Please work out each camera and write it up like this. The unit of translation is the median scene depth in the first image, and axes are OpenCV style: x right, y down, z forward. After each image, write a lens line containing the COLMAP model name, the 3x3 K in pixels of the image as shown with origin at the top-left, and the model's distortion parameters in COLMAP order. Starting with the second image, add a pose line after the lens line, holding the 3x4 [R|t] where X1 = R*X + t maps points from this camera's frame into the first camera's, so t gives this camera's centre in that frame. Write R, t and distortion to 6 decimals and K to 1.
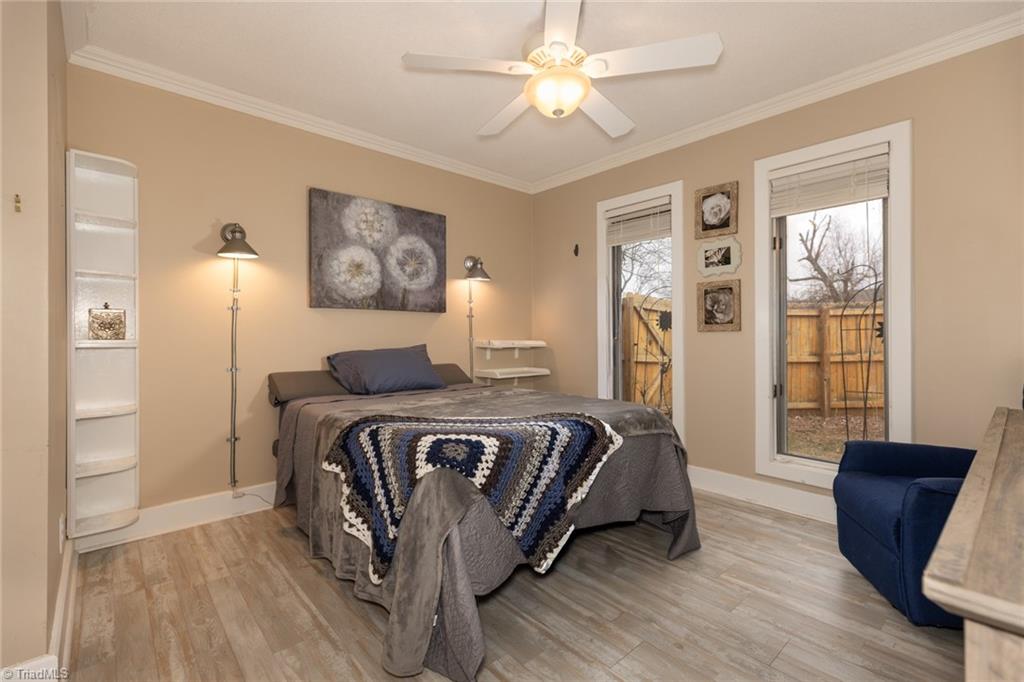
lens RADIAL K [[453.0, 0, 522.7], [0, 453.0, 335.2], [0, 0, 1]] dist [0.007859, -0.000576]
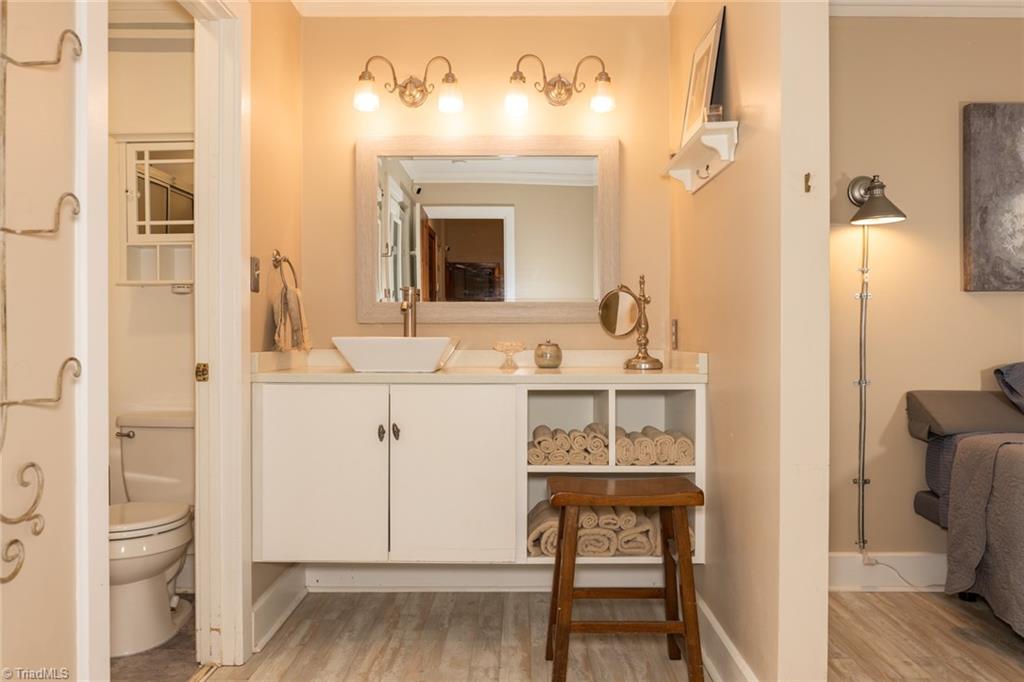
lens RADIAL K [[713.8, 0, 511.8], [0, 713.8, 334.0], [0, 0, 1]] dist [-0.019278, 0.001975]
pose [[0.736859, 0.002556, -0.676041, -0.302114], [-0.002332, 0.999997, 0.001239, -0.000961], [0.676042, 0.000663, 0.736863, -0.189565]]
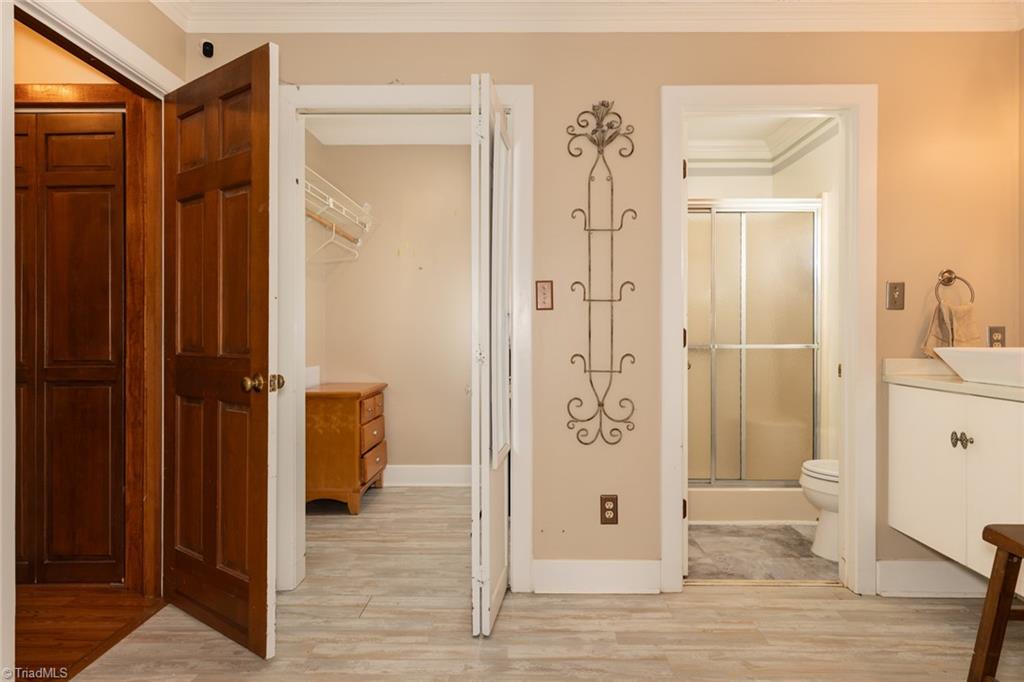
lens RADIAL K [[585.6, 0, 511.9], [0, 585.6, 339.9], [0, 0, 1]] dist [-0.003098, 0.003249]
pose [[-0.684633, 0.006722, -0.728857, -0.050601], [-0.001422, 0.999943, 0.010558, -0.014955], [0.728886, 0.008265, -0.684585, 0.494761]]
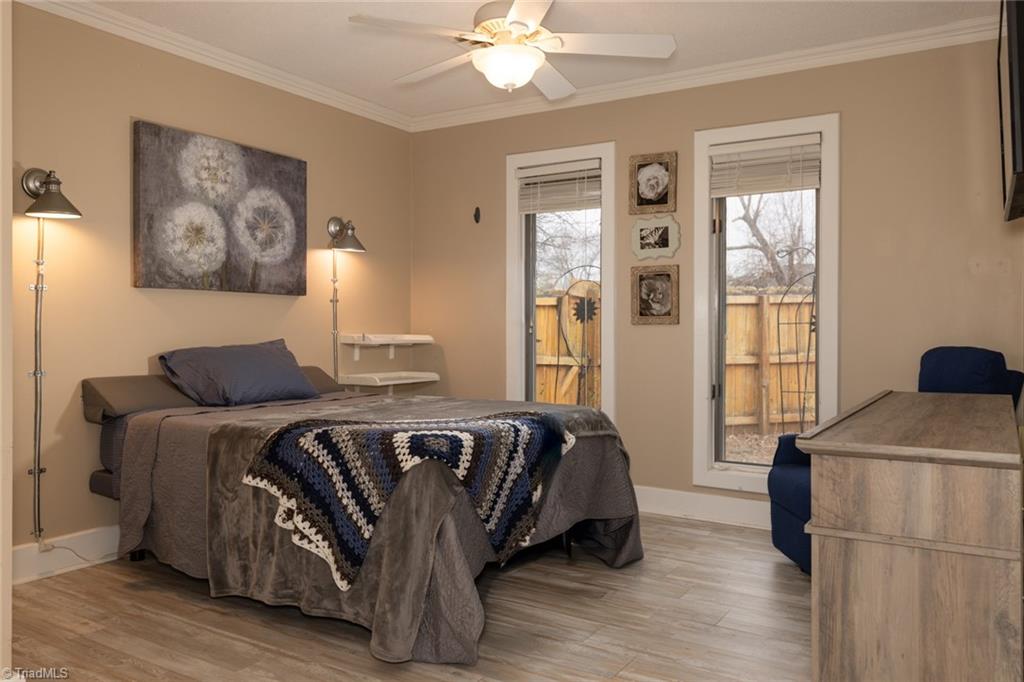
lens RADIAL K [[778.3, 0, 516.3], [0, 778.3, 333.1], [0, 0, 1]] dist [0.003218, 0.003244]
pose [[0.961745, 0.003733, 0.273920, -0.258217], [-0.006006, 0.999954, 0.007460, -0.001792], [-0.273879, -0.008820, 0.961724, -0.397472]]
